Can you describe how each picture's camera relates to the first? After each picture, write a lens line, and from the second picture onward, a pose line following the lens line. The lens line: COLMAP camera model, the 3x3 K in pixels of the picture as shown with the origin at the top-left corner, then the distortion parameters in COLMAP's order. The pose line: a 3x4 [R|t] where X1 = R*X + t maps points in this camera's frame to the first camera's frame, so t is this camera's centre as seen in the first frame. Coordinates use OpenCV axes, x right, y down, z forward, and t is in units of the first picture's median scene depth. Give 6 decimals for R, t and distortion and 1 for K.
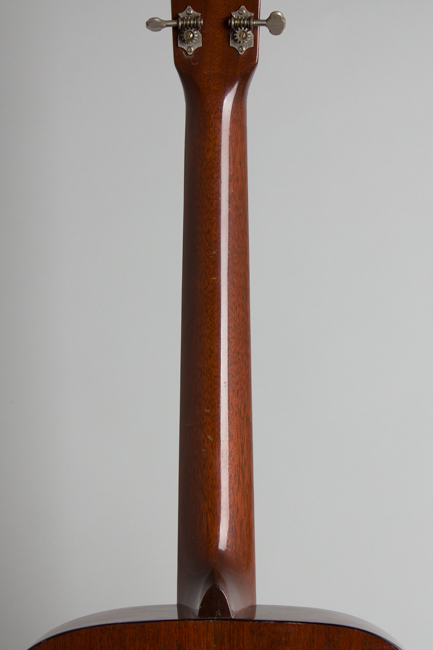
lens RADIAL K [[1748.4, 0, 215.1], [0, 1748.4, 325.9], [0, 0, 1]] dist [-0.050260, 0.000000]
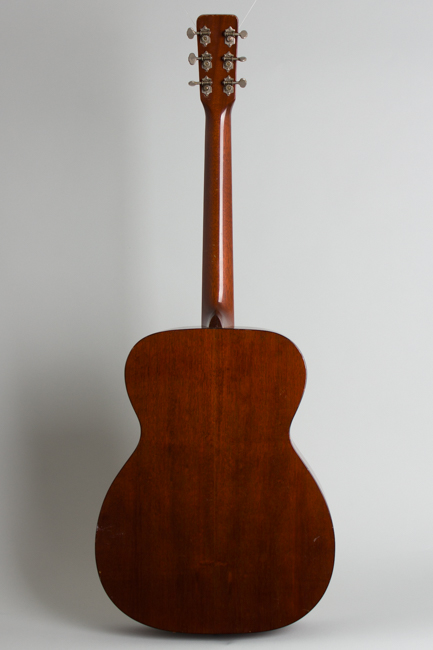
lens RADIAL K [[1131.2, 0, 217.0], [0, 1131.2, 324.5], [0, 0, 1]] dist [-0.160878, 0.000000]
pose [[0.999567, 0.003795, -0.029173, 0.045225], [-0.000848, 0.994949, 0.100381, 0.001187], [0.029407, -0.100313, 0.994521, -0.555183]]
